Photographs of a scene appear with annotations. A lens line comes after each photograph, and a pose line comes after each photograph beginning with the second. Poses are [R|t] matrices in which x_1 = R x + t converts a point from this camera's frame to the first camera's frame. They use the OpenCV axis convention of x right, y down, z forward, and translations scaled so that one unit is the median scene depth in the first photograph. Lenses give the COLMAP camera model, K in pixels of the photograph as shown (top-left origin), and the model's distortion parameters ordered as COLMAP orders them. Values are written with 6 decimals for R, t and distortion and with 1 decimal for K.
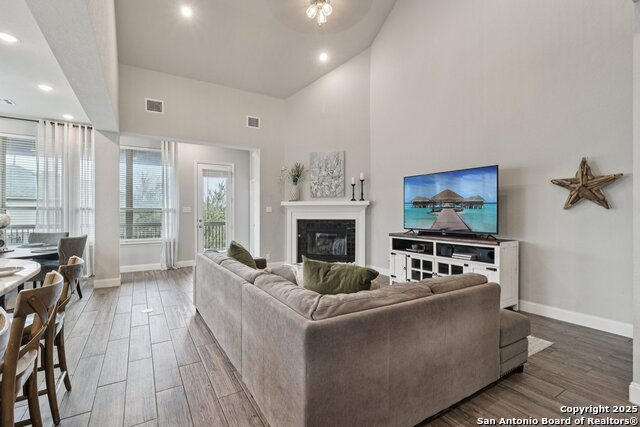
lens RADIAL K [[295.4, 0, 319.1], [0, 295.4, 215.7], [0, 0, 1]] dist [0.003017, 0.000220]
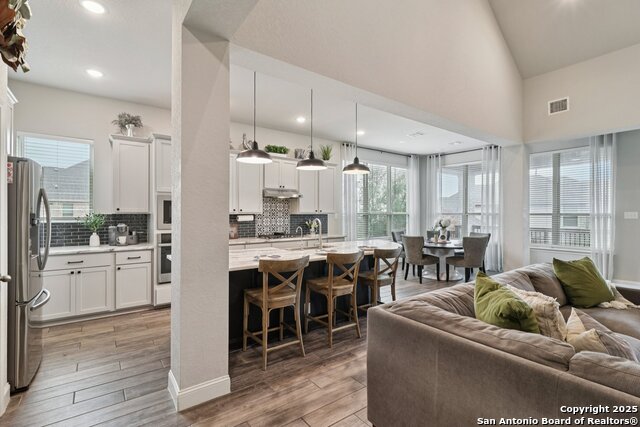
lens RADIAL K [[295.4, 0, 319.1], [0, 295.4, 215.7], [0, 0, 1]] dist [0.003017, 0.000220]
pose [[0.114244, 0.008626, -0.993415, 0.297659], [-0.015041, 0.999863, 0.006952, -0.015057], [0.993339, 0.014147, 0.114358, 0.136371]]
